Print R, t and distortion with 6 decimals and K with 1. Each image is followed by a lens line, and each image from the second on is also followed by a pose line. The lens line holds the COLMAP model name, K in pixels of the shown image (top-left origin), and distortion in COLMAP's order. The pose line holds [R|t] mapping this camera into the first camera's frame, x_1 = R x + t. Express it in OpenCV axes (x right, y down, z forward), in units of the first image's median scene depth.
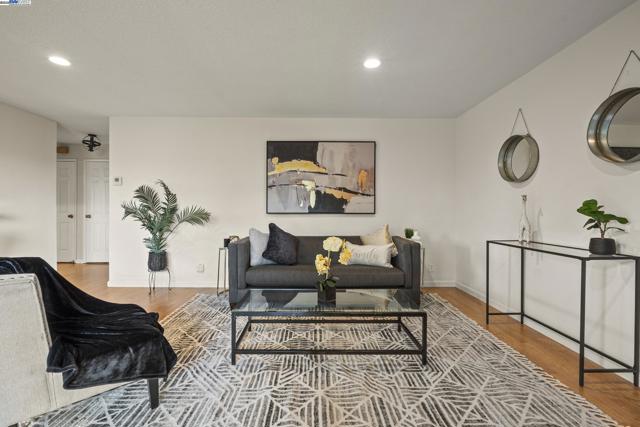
lens RADIAL K [[283.9, 0, 321.1], [0, 283.9, 209.5], [0, 0, 1]] dist [-0.012009, 0.000055]
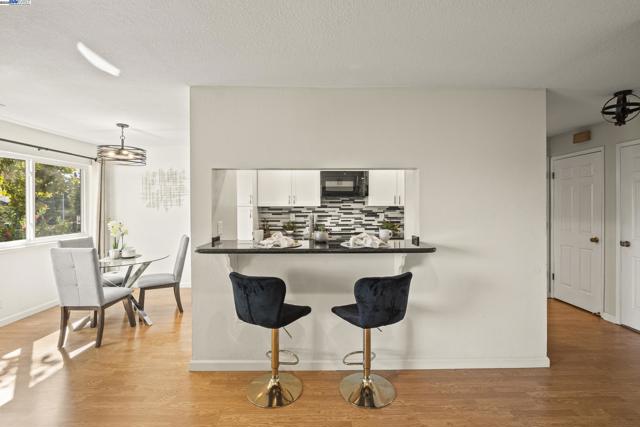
lens RADIAL K [[286.1, 0, 319.7], [0, 286.1, 208.0], [0, 0, 1]] dist [-0.001484, -0.000115]
pose [[-0.001700, 0.000607, -0.999998, -0.361469], [0.004026, 0.999992, 0.000601, -0.070396], [0.999990, -0.004025, -0.001702, 0.552980]]
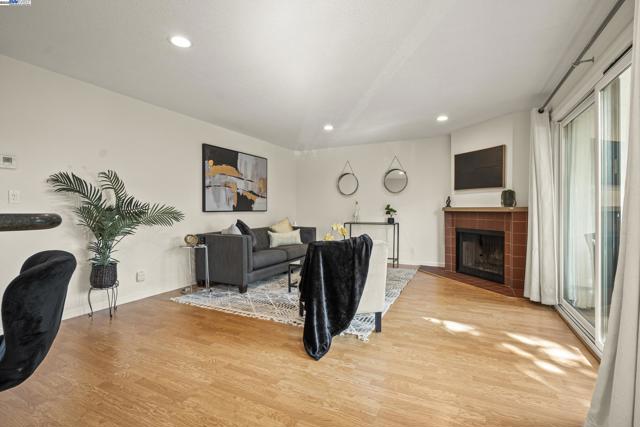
lens RADIAL K [[296.3, 0, 320.6], [0, 296.3, 207.8], [0, 0, 1]] dist [-0.004700, -0.000629]
pose [[0.457262, -0.000763, 0.889332, -0.976708], [-0.000079, 1.000000, 0.000899, -0.001750], [-0.889332, -0.000481, 0.457261, 0.108062]]
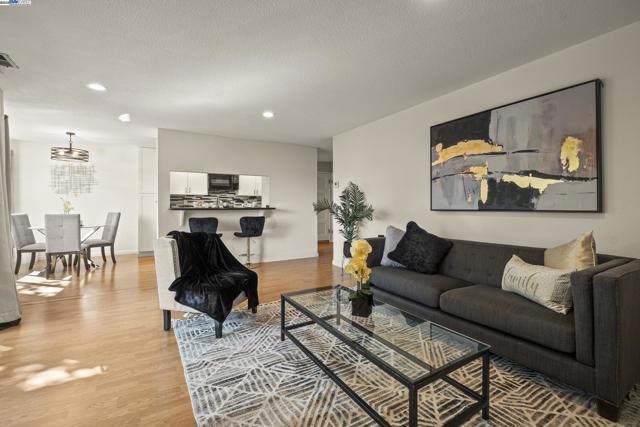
lens RADIAL K [[287.2, 0, 319.5], [0, 287.2, 202.9], [0, 0, 1]] dist [-0.013911, -0.000106]
pose [[0.495627, -0.014849, -0.868408, 0.394706], [0.005273, 0.999887, -0.014088, 0.001476], [0.868519, 0.002403, 0.495650, 0.274186]]
